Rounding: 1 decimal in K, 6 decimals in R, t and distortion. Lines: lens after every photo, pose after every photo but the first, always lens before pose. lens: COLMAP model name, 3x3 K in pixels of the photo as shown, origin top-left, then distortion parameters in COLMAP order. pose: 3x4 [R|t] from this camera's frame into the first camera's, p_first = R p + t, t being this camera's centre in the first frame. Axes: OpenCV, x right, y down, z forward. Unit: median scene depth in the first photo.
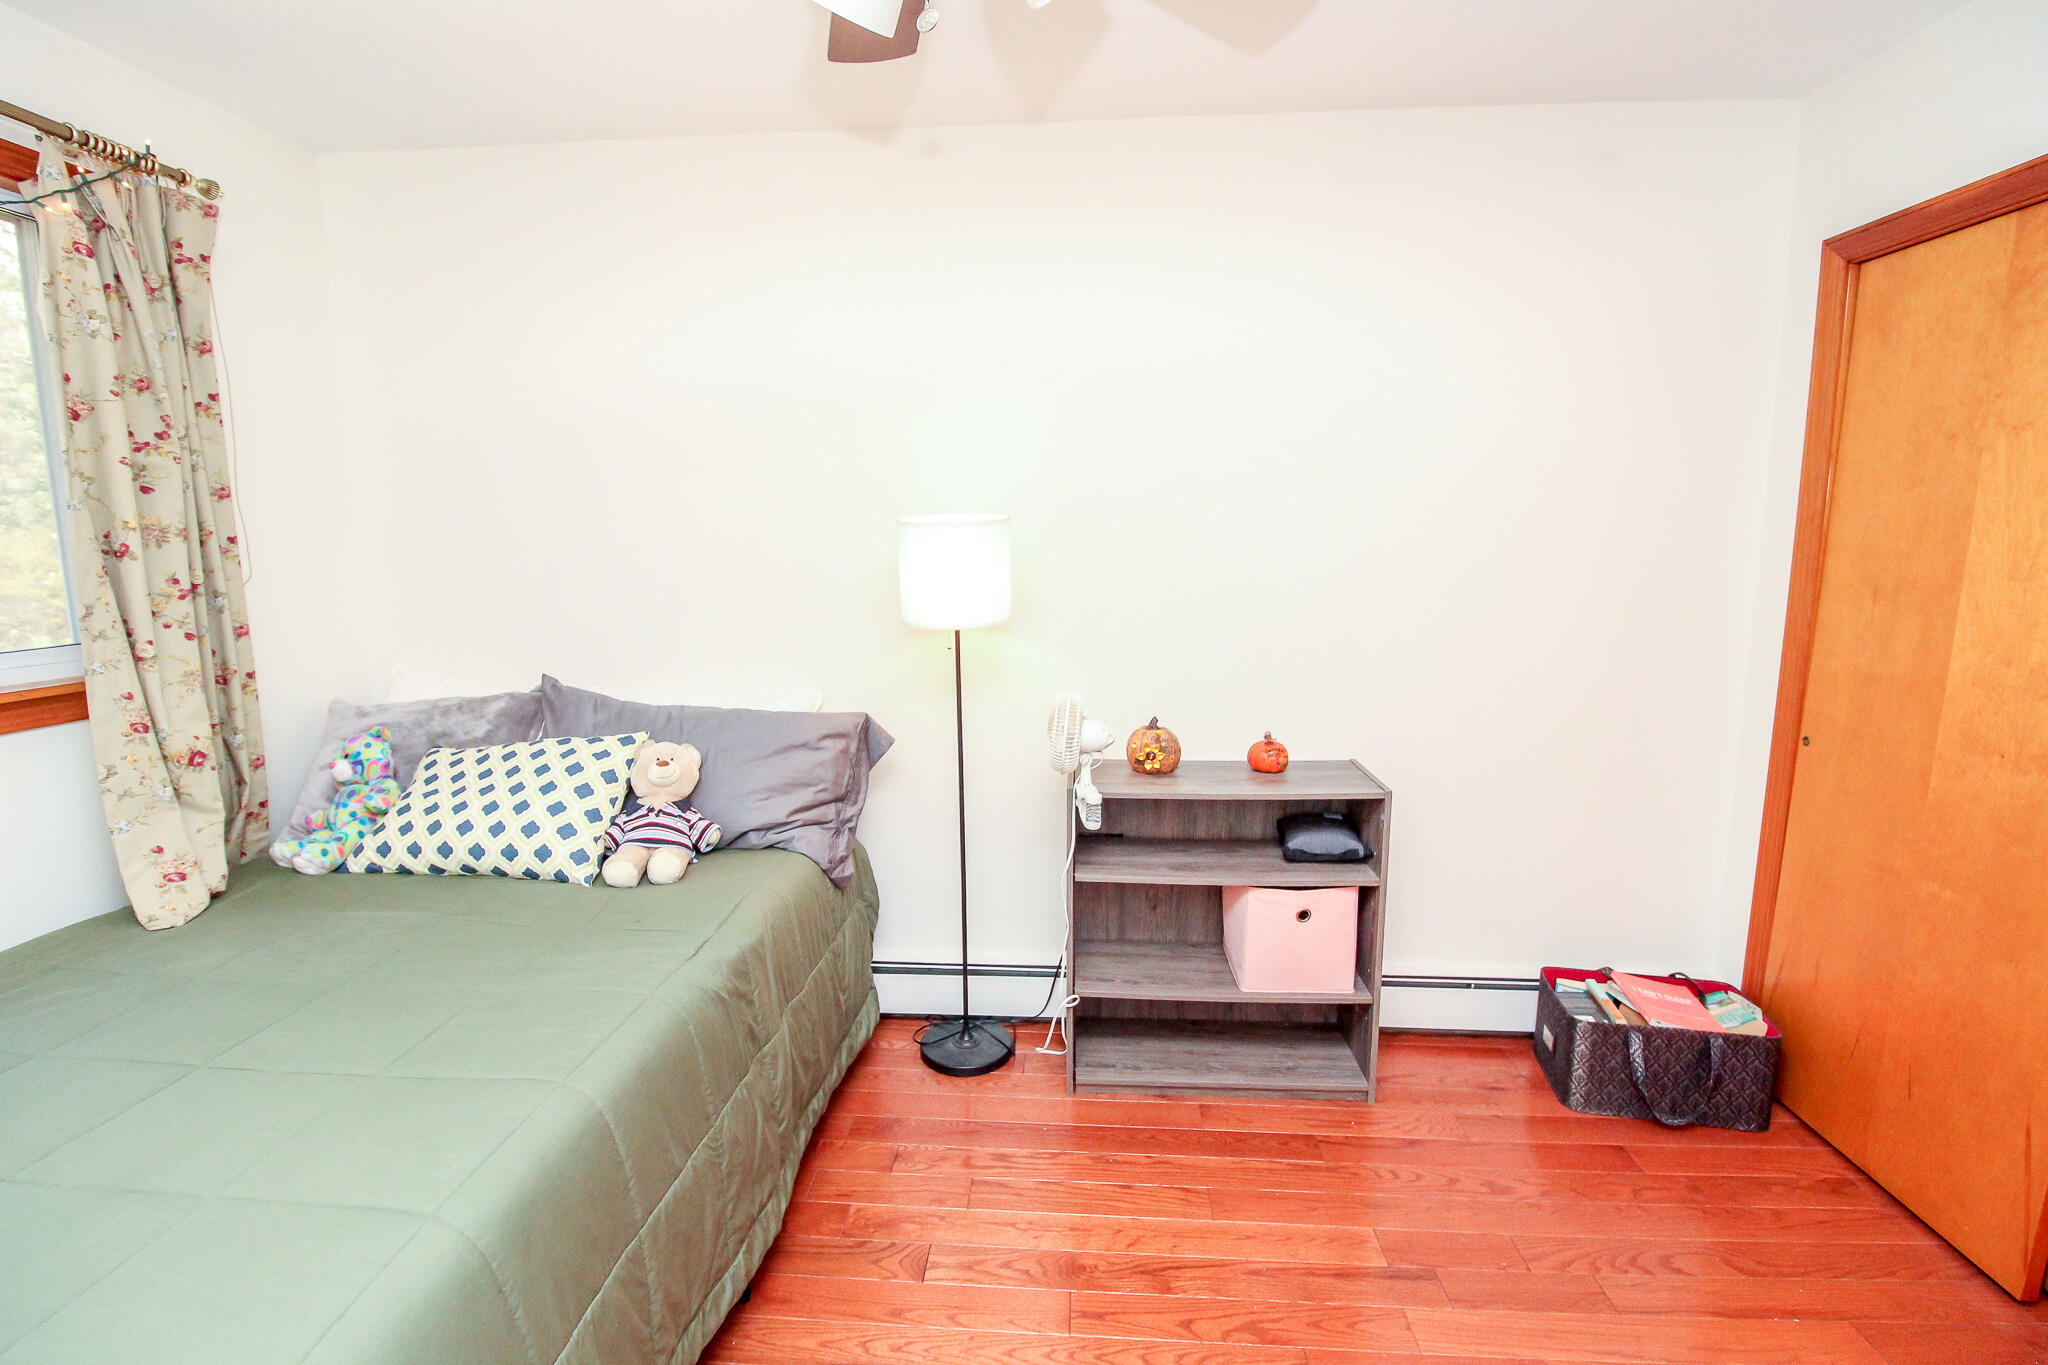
lens RADIAL K [[942.5, 0, 1007.3], [0, 942.5, 681.6], [0, 0, 1]] dist [0.000172, -0.013509]
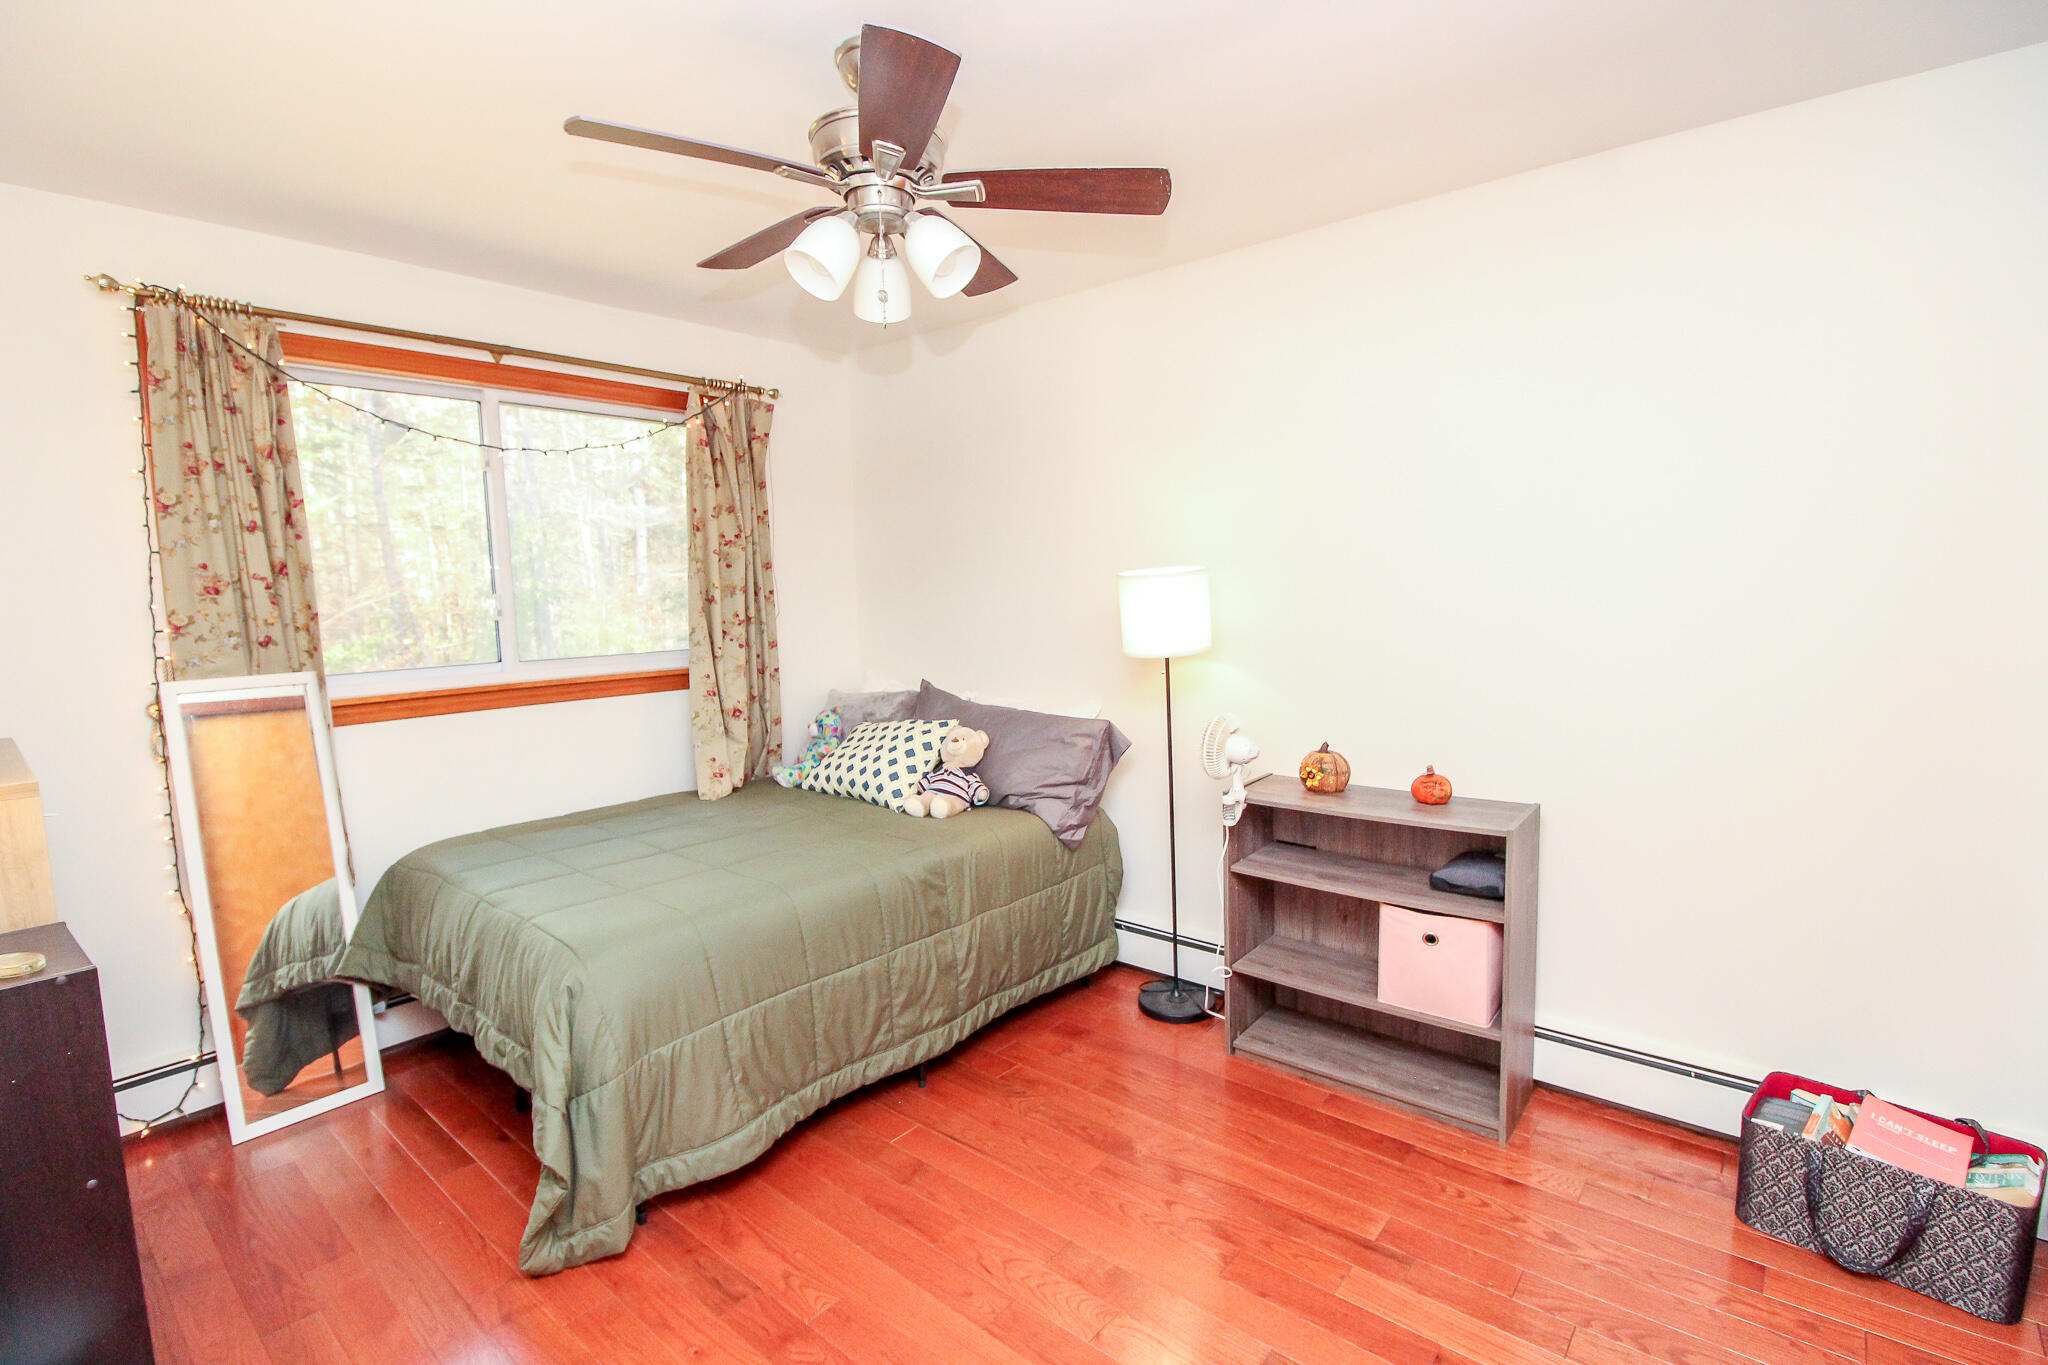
lens RADIAL K [[944.1, 0, 1005.8], [0, 944.1, 684.1], [0, 0, 1]] dist [0.004583, -0.014607]
pose [[0.804836, 0.050051, -0.591383, 0.564508], [-0.071187, 0.997385, -0.012469, 0.010895], [0.589213, 0.052134, 0.806294, -0.153778]]
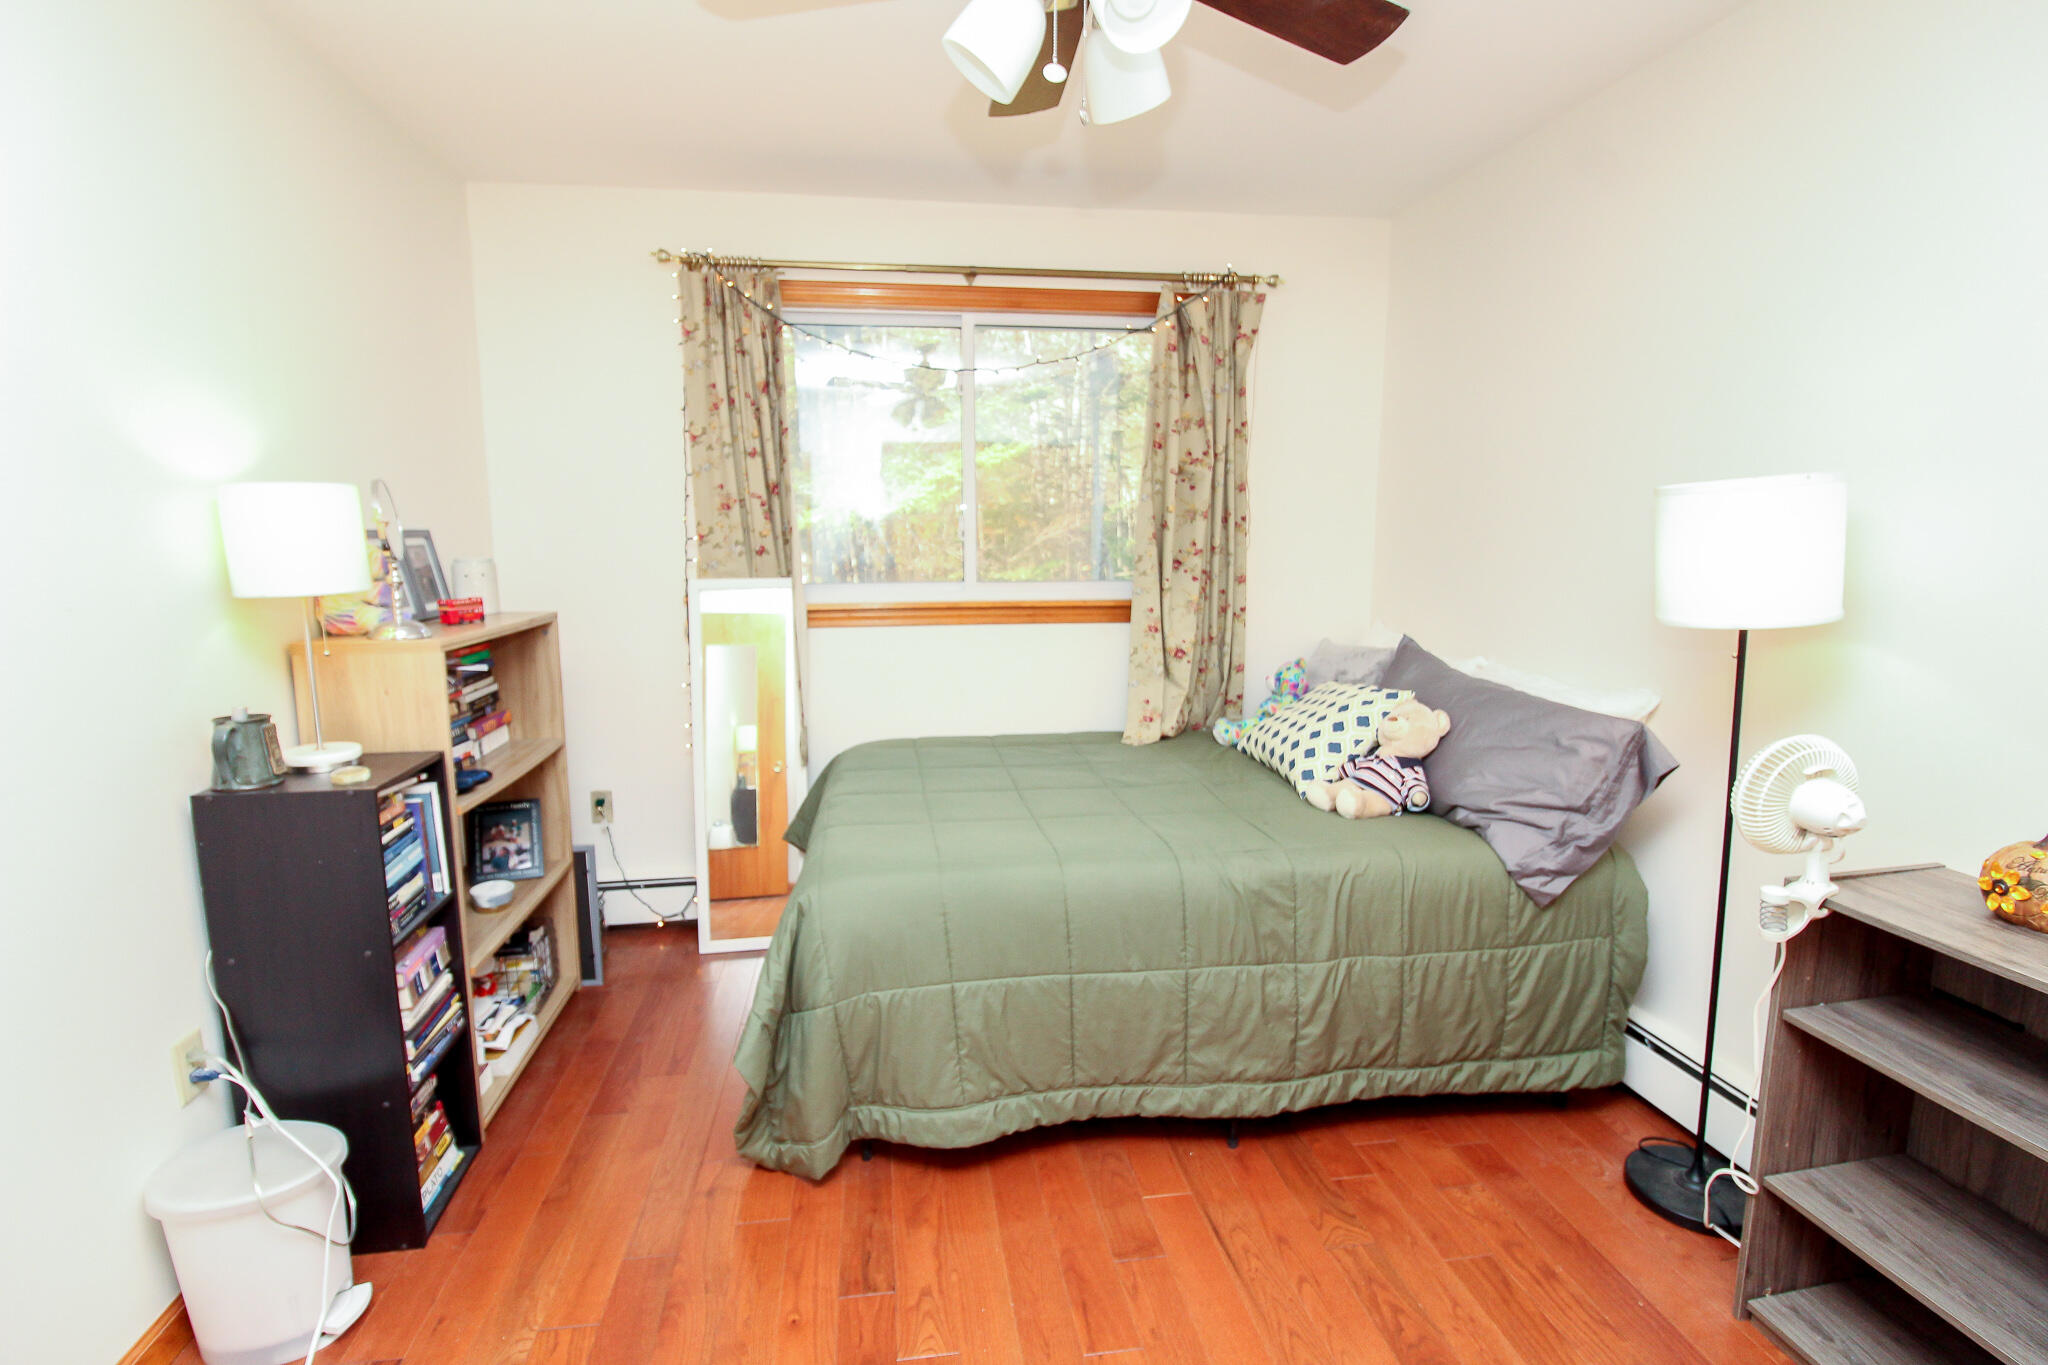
lens RADIAL K [[945.9, 0, 1009.4], [0, 945.9, 681.6], [0, 0, 1]] dist [-0.000030, -0.012117]
pose [[0.215606, 0.154333, -0.964207, 0.585658], [-0.143995, 0.981661, 0.124928, -0.028838], [0.965805, 0.111906, 0.233876, 0.300323]]
